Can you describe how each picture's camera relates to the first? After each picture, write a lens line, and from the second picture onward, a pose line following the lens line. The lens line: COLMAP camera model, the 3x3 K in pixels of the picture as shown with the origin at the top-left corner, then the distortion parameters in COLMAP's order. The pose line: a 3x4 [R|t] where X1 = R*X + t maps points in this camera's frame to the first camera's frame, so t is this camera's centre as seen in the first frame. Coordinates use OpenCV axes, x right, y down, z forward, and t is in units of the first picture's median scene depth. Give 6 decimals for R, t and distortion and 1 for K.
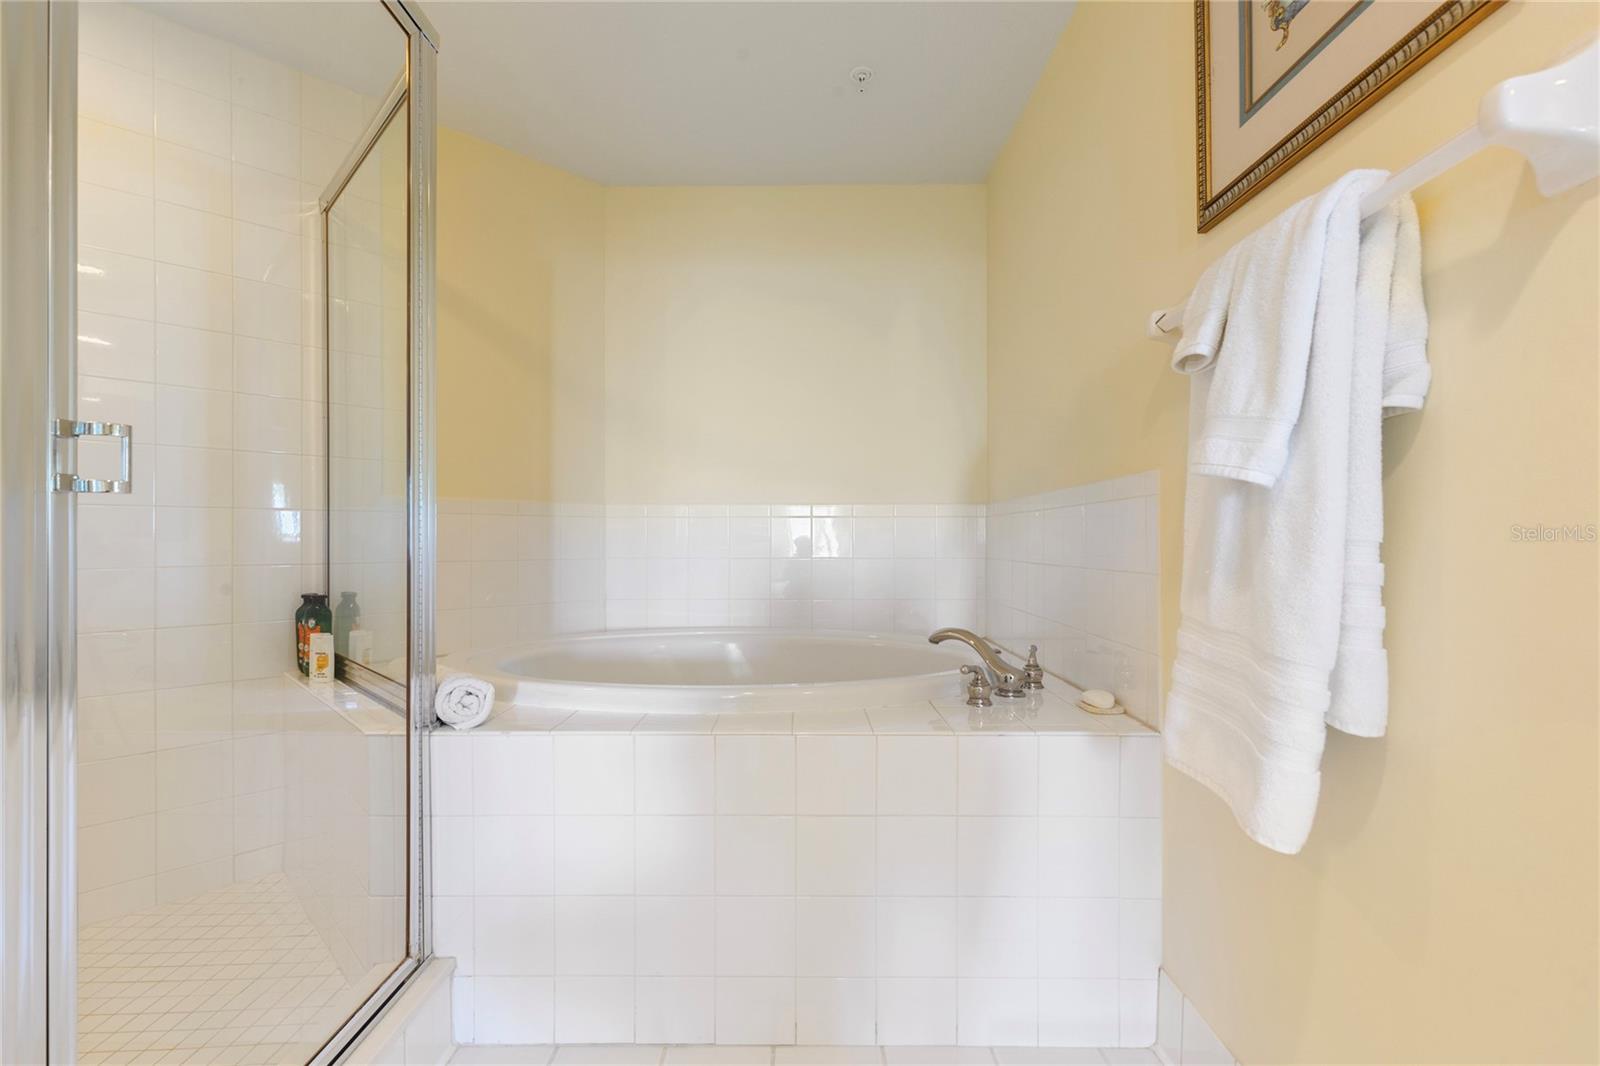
lens RADIAL K [[732.0, 0, 799.8], [0, 732.0, 539.0], [0, 0, 1]] dist [0.003717, -0.001101]
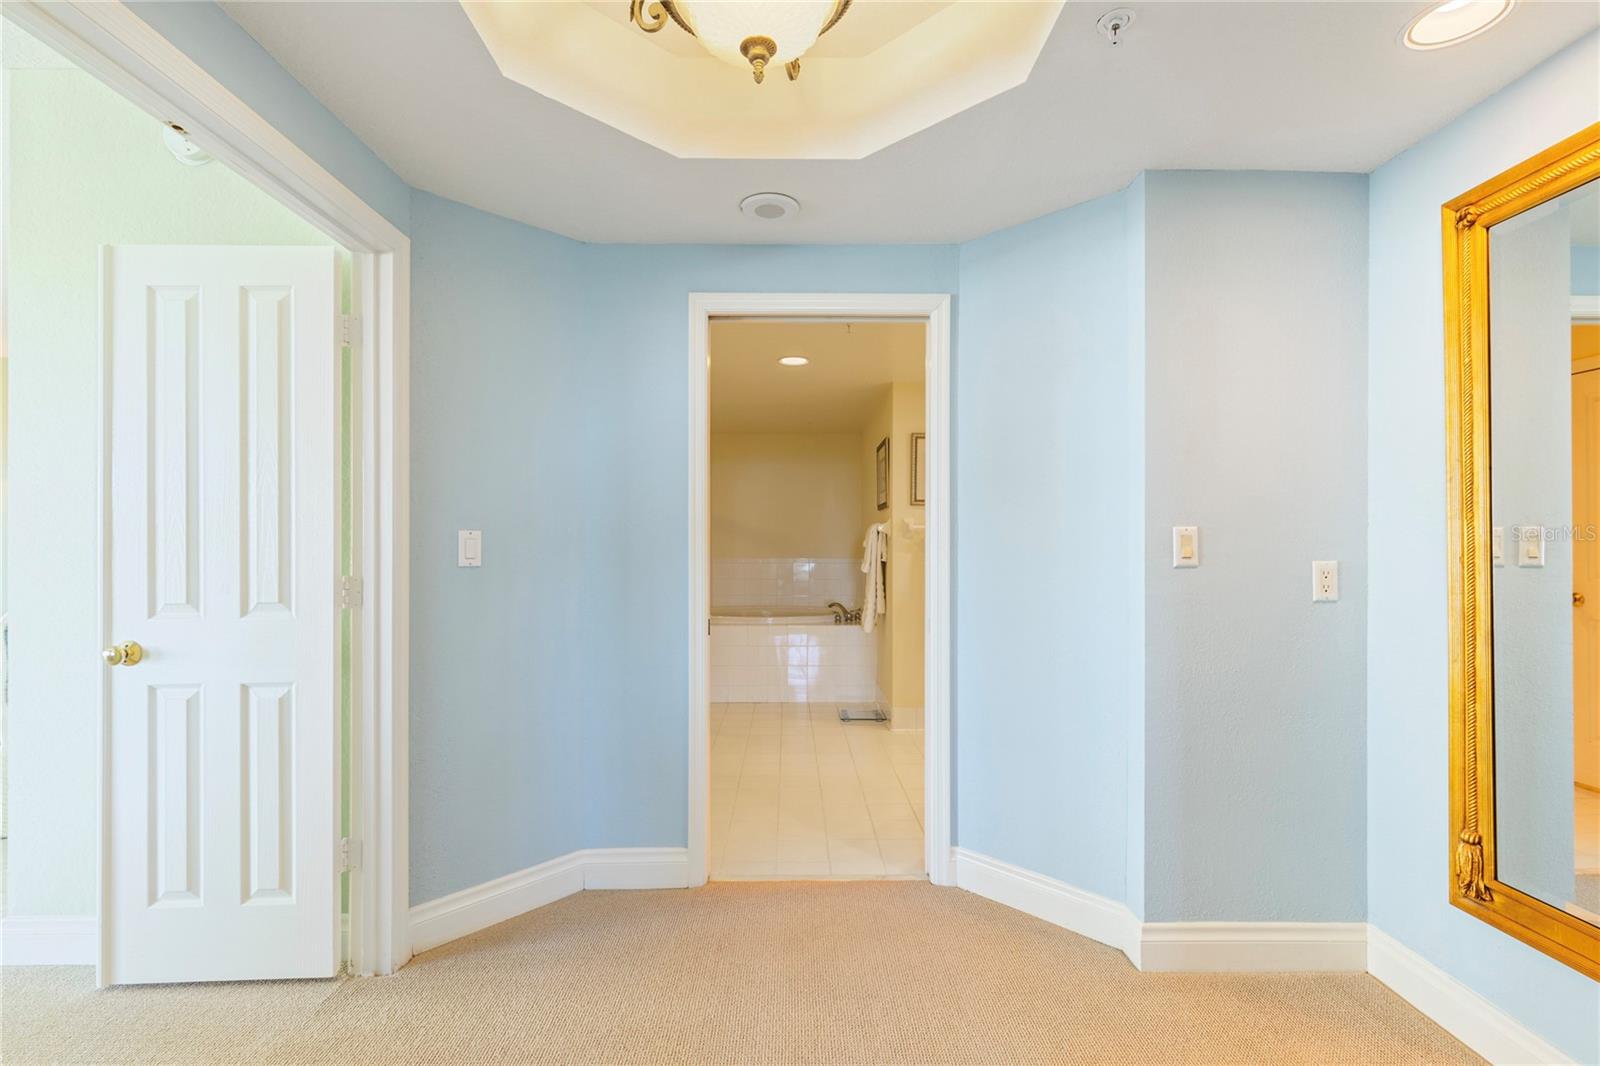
lens RADIAL K [[732.0, 0, 797.5], [0, 732.0, 543.4], [0, 0, 1]] dist [0.003717, -0.001101]
pose [[0.999893, 0.004461, 0.013910, -0.010698], [-0.004361, 0.999965, -0.007191, -0.161549], [-0.013941, 0.007129, 0.999877, -3.057361]]
